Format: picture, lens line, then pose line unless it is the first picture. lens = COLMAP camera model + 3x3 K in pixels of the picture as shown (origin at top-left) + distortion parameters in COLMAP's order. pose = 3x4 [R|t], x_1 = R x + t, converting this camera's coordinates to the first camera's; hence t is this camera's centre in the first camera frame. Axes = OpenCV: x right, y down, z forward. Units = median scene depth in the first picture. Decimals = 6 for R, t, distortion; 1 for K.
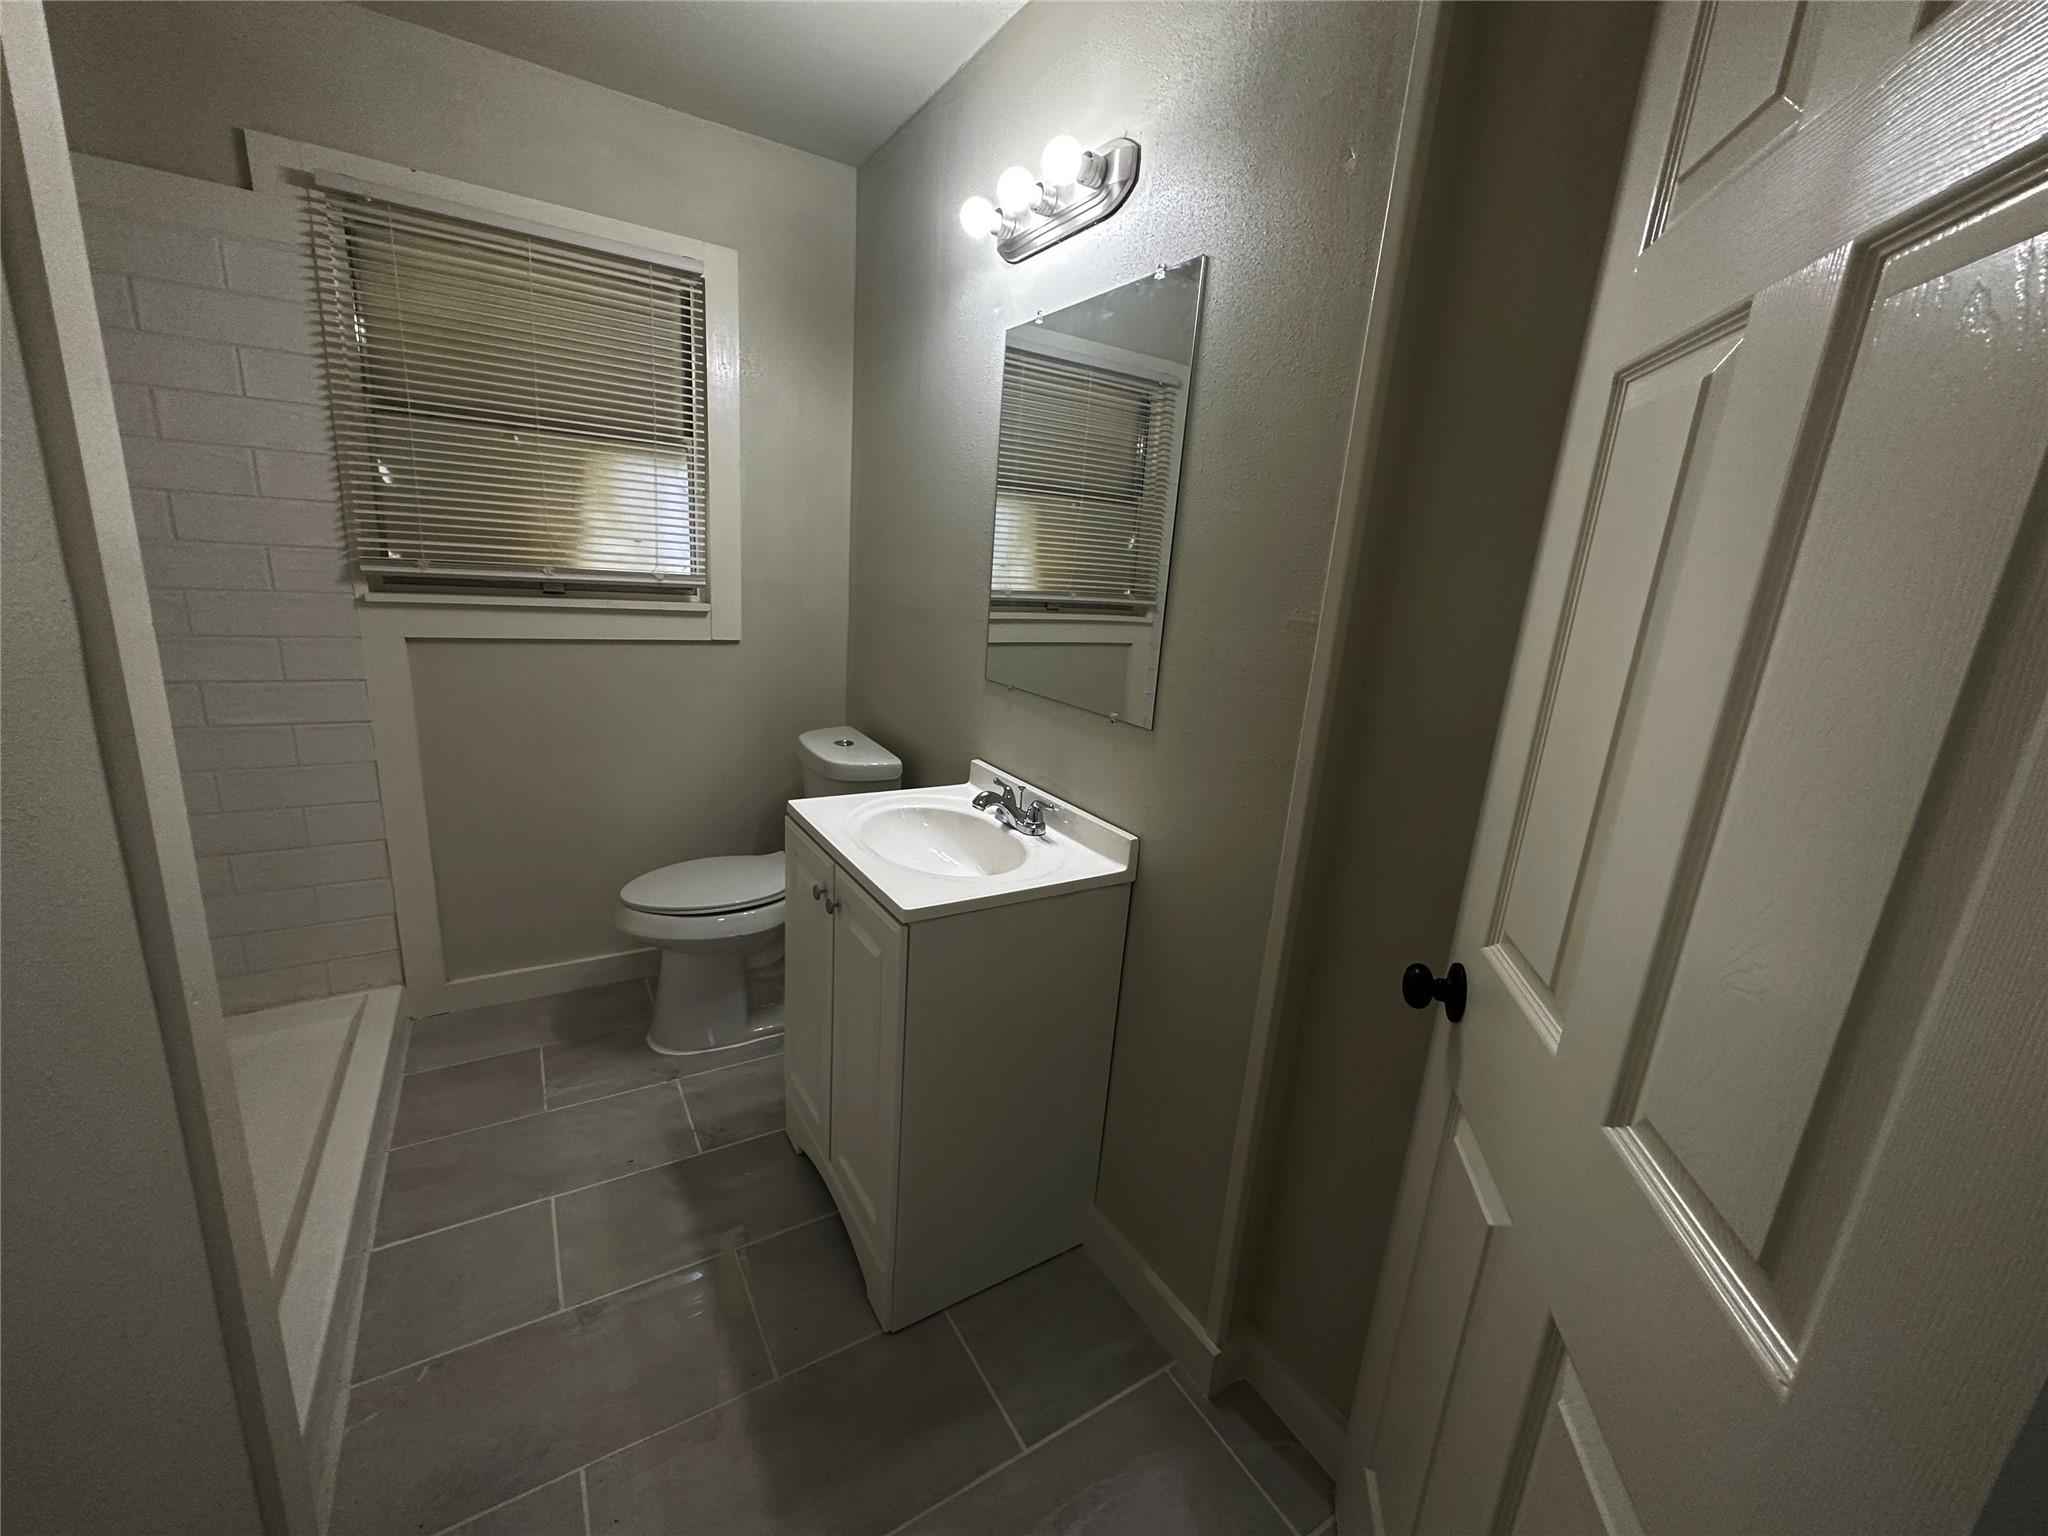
lens RADIAL K [[806.5, 0, 1024.0], [0, 806.5, 768.0], [0, 0, 1]] dist [0.000375, -0.006444]
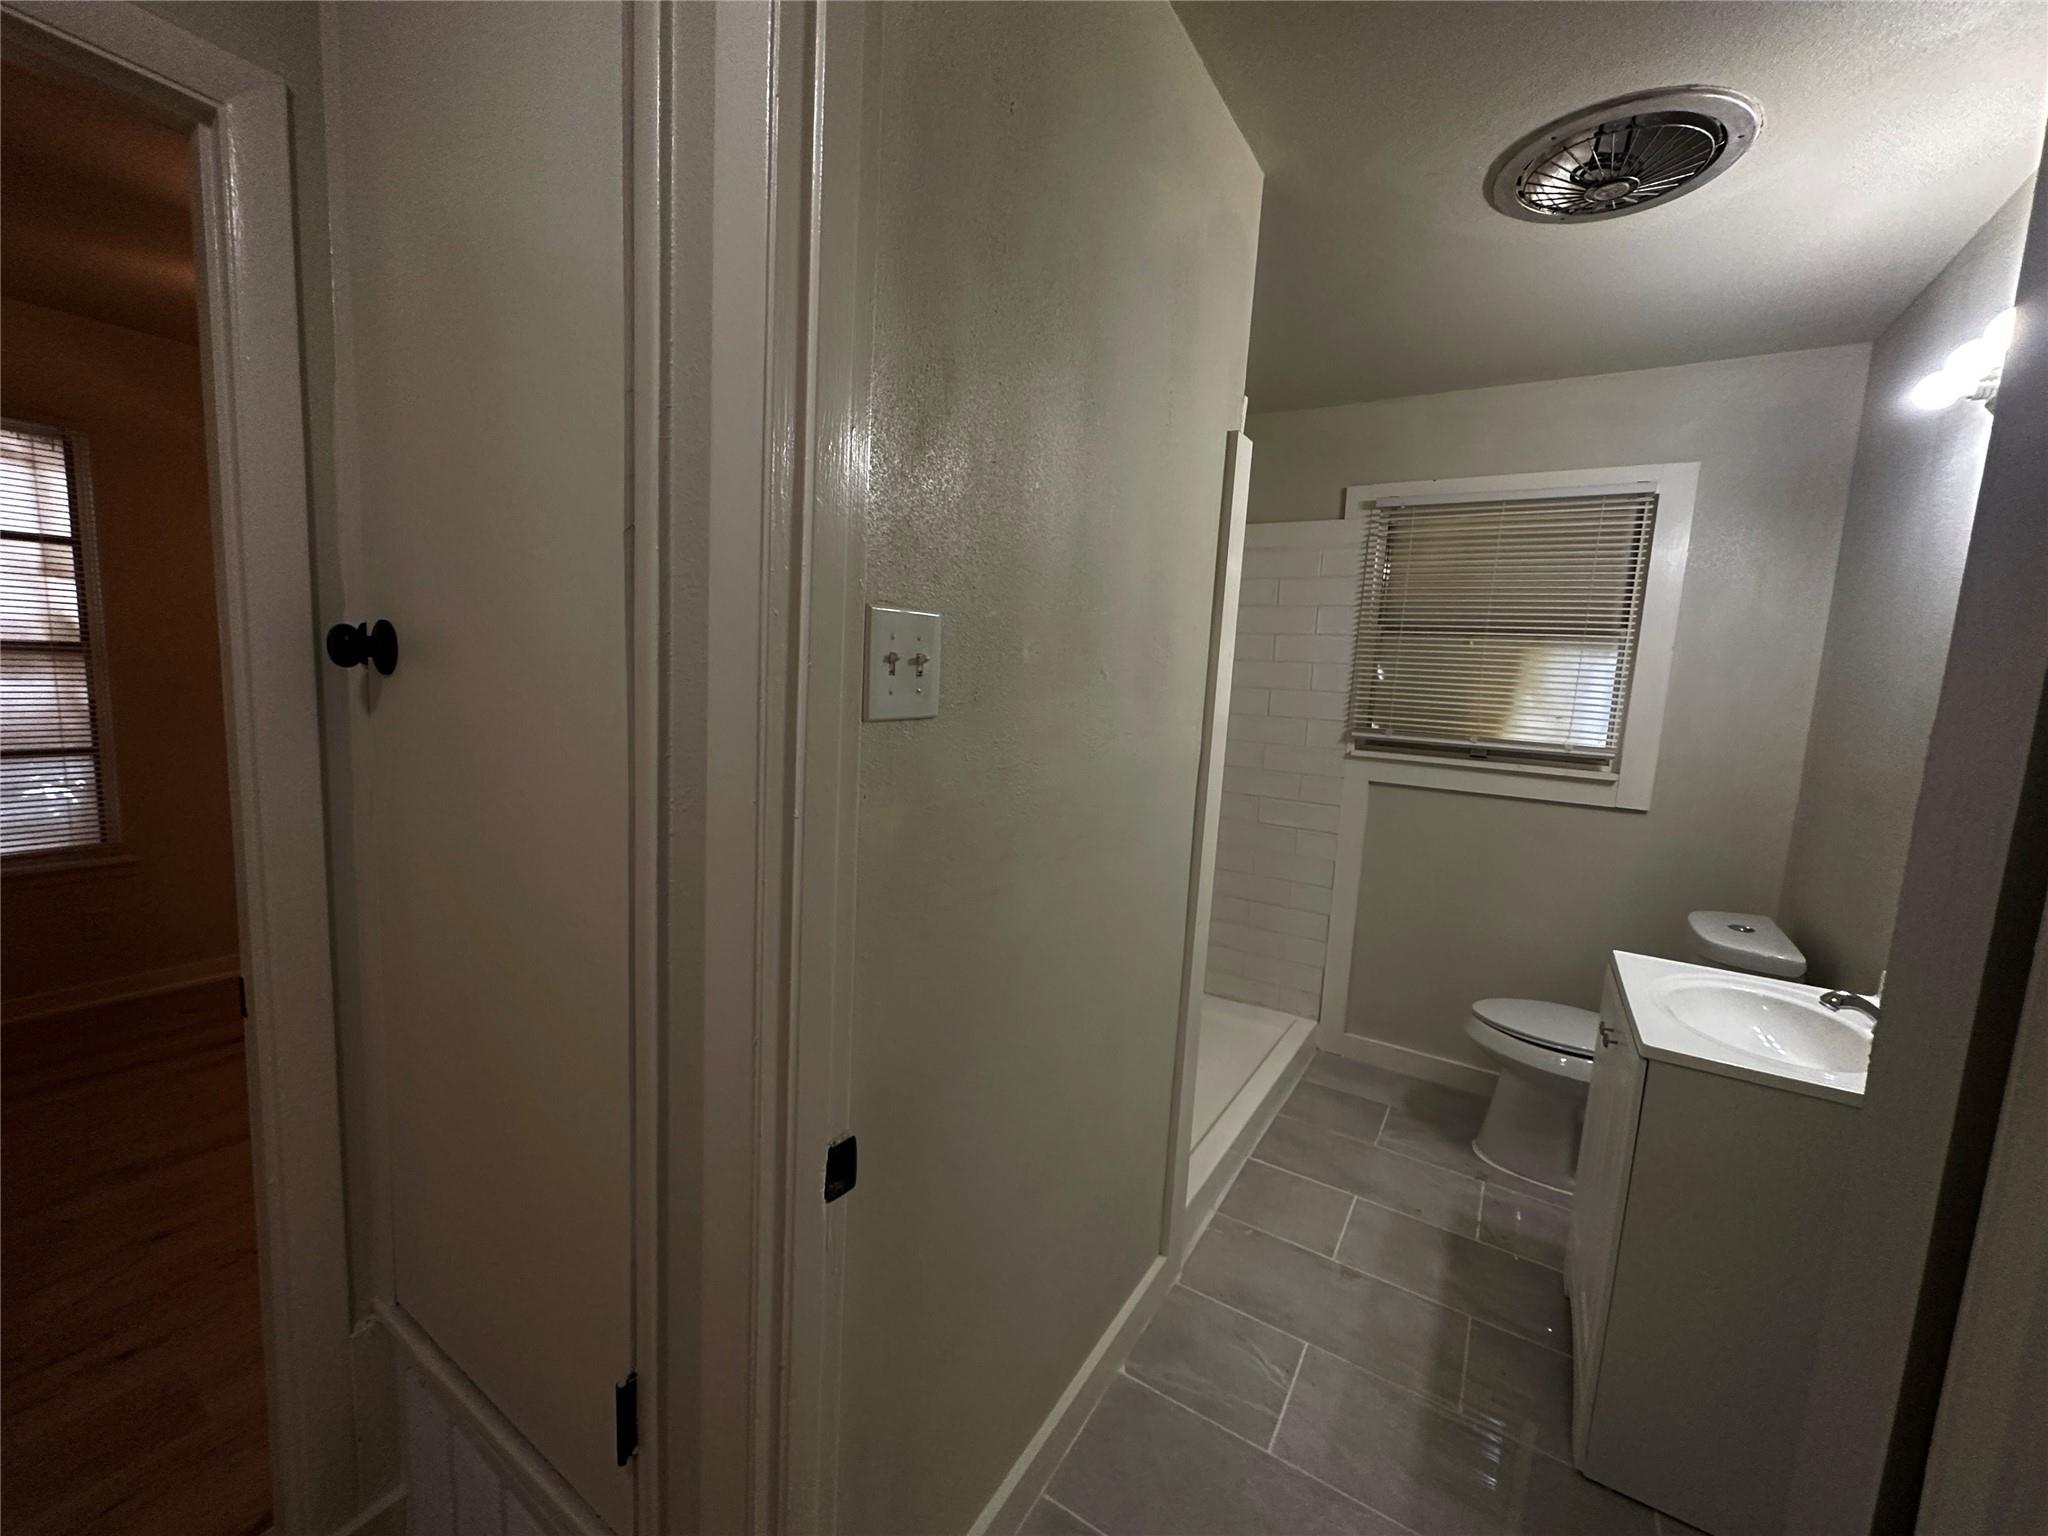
lens RADIAL K [[823.9, 0, 1024.0], [0, 823.9, 768.0], [0, 0, 1]] dist [0.001042, 0.000660]
pose [[0.438656, 0.059415, -0.896689, 0.275185], [-0.244724, 0.967999, -0.055577, 0.048306], [0.864692, 0.243820, 0.439158, -0.190103]]
